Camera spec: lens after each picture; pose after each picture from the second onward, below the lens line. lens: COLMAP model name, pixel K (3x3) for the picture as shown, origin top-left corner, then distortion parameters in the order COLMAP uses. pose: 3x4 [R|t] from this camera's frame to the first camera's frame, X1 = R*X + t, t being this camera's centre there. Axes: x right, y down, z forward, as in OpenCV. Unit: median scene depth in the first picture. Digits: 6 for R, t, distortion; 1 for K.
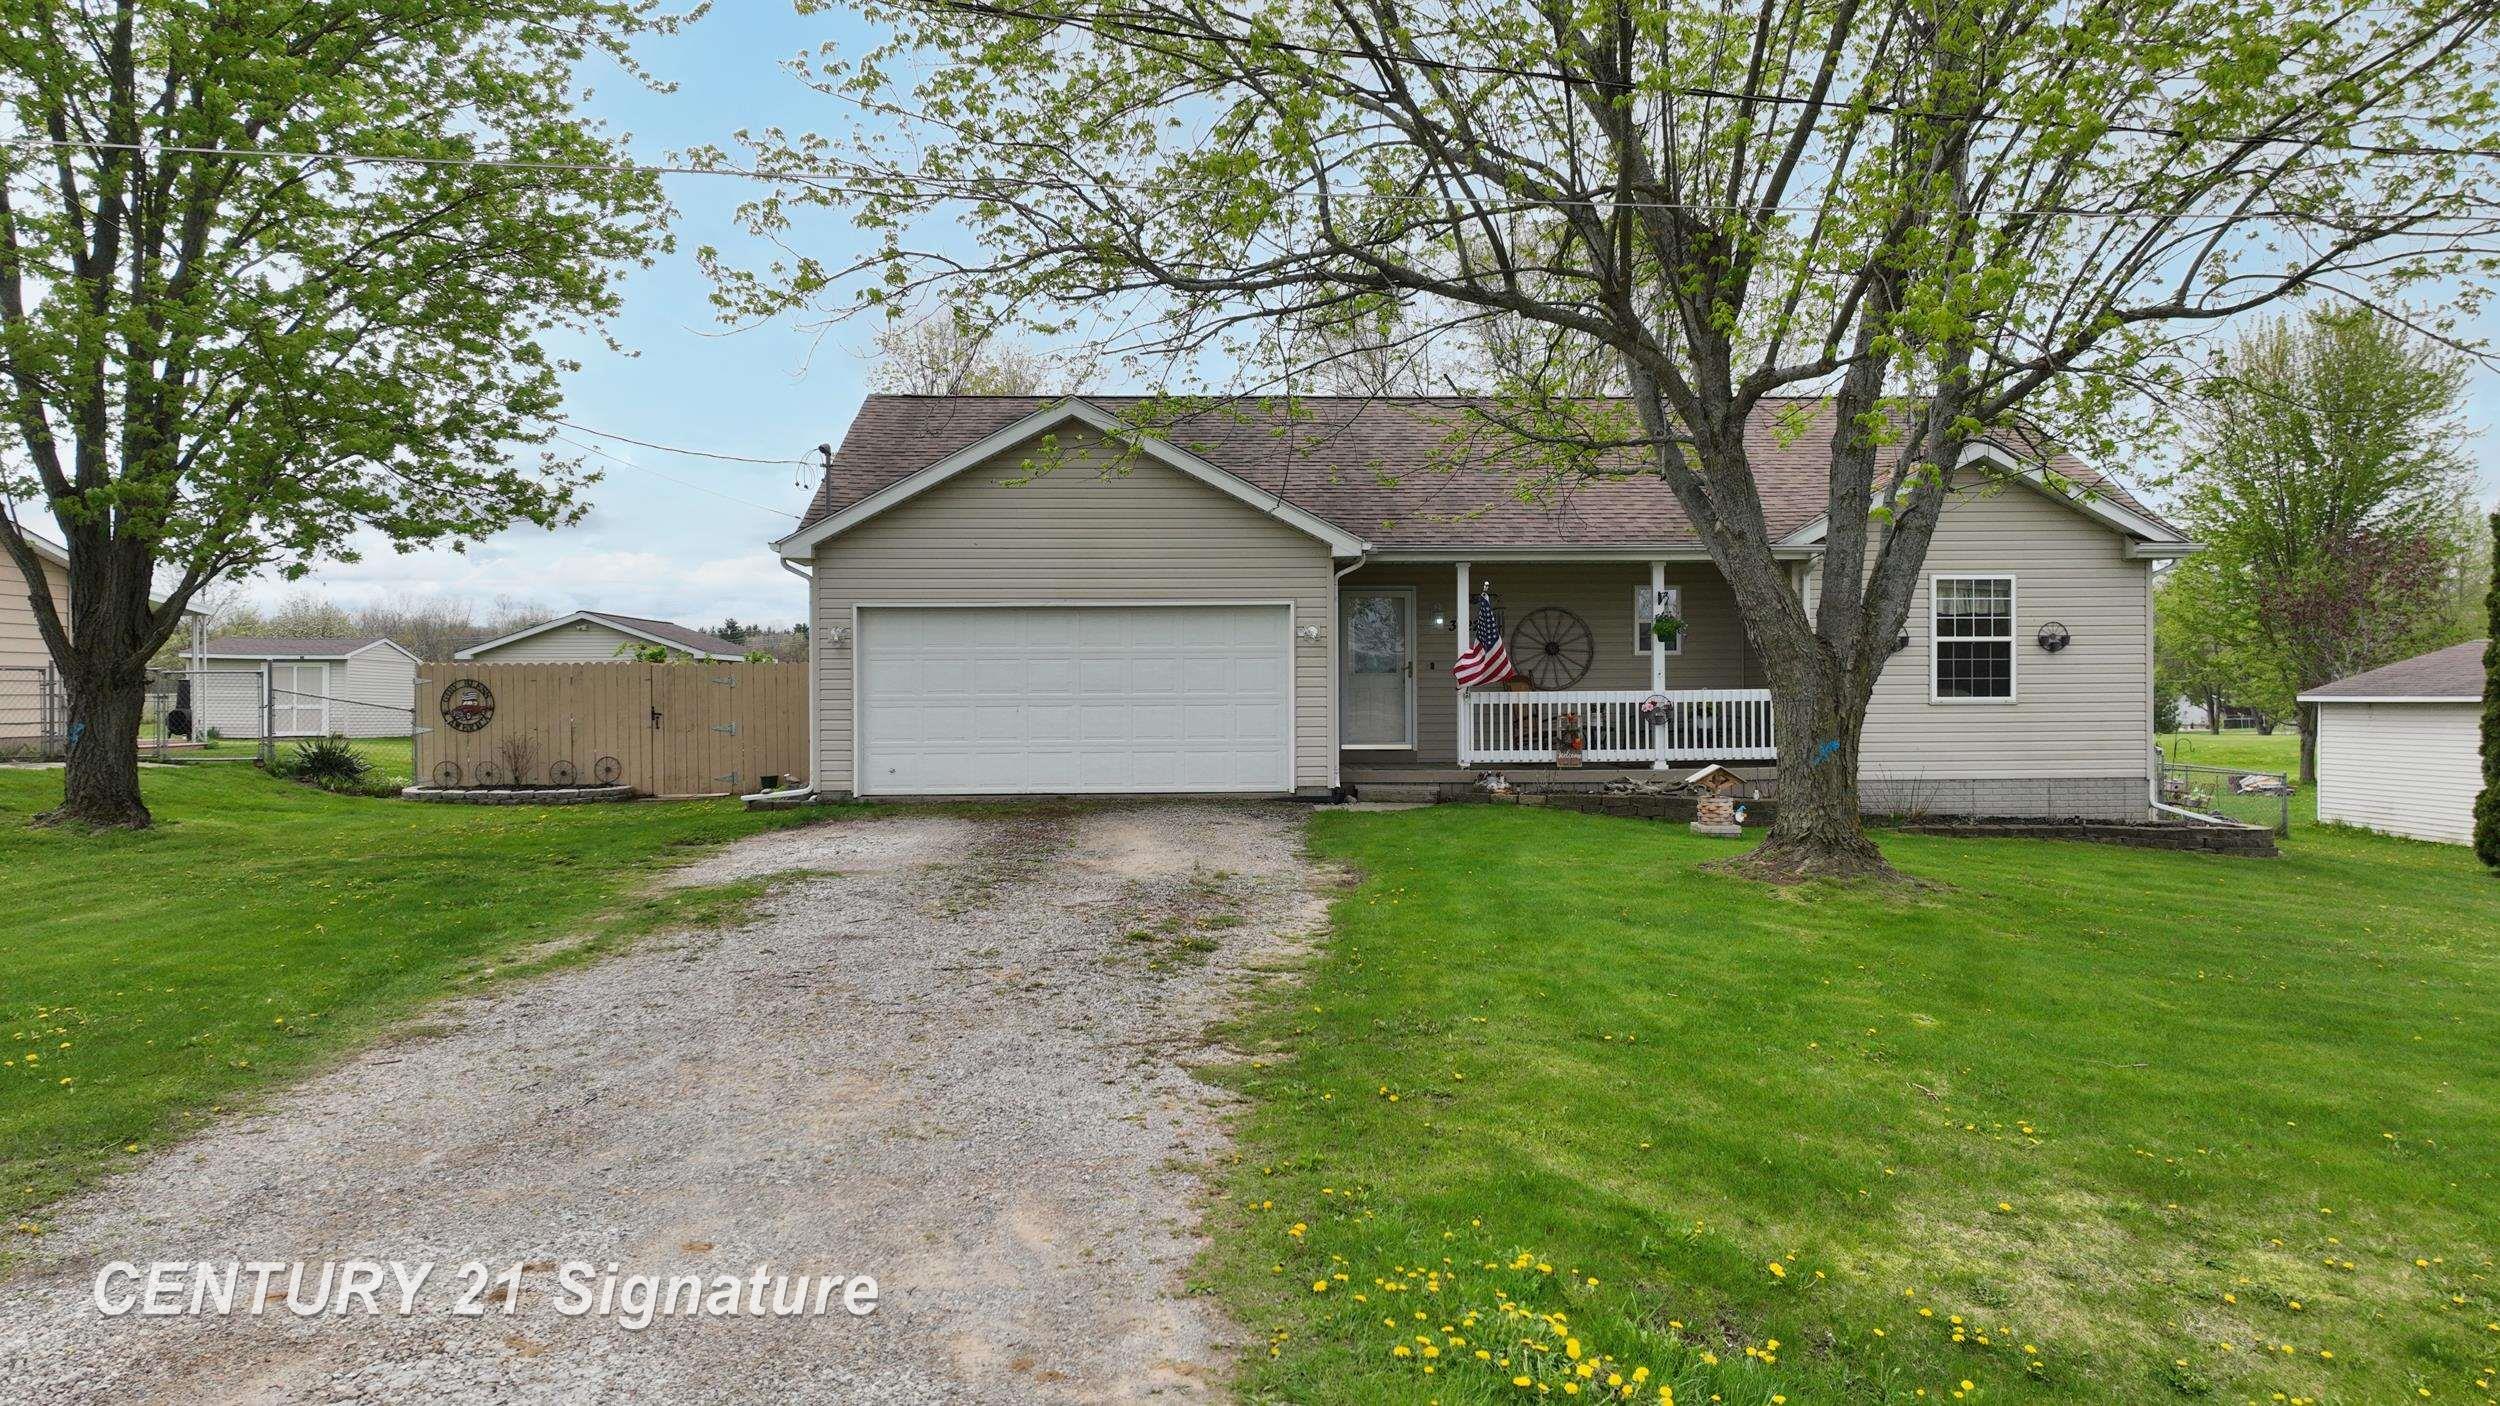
lens RADIAL K [[1755.4, 0, 1250.0], [0, 1755.4, 703.0], [0, 0, 1]] dist [0.003444, 0.004984]
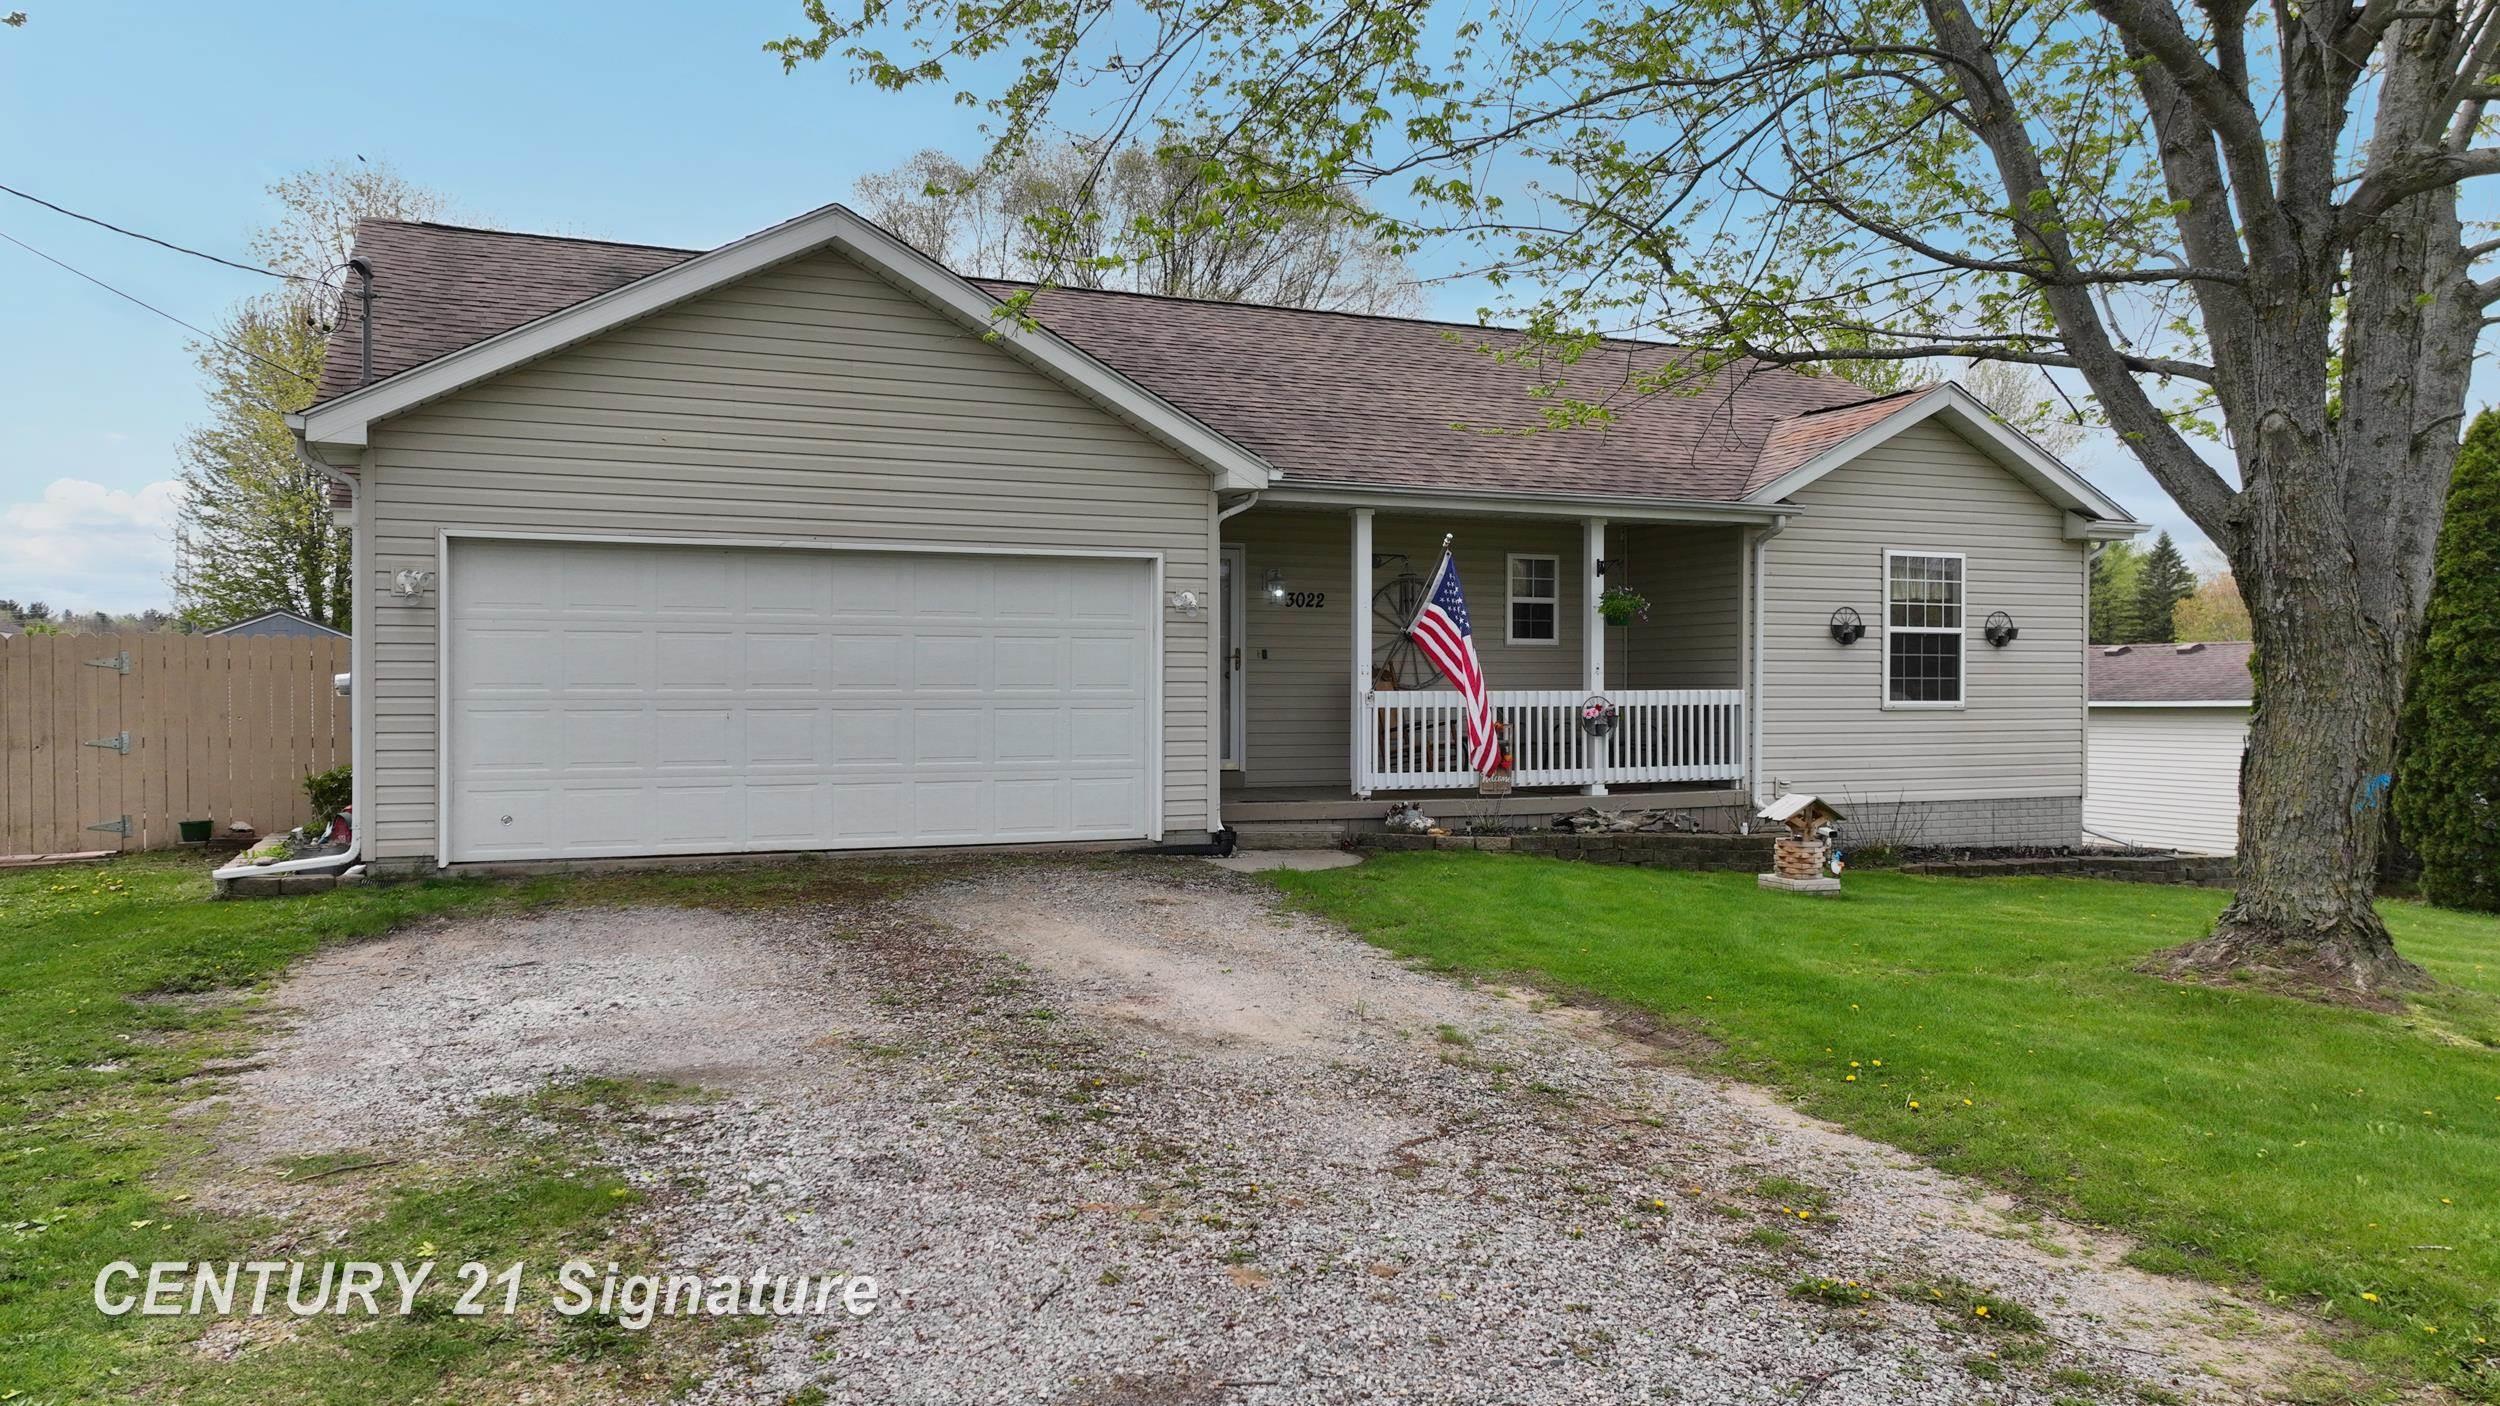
lens RADIAL K [[1755.4, 0, 1250.0], [0, 1755.4, 703.0], [0, 0, 1]] dist [0.003444, 0.004984]
pose [[0.933038, 0.003862, 0.359757, -0.177562], [-0.004840, 0.999987, 0.001819, -0.002438], [-0.359745, -0.003438, 0.933044, 0.351831]]
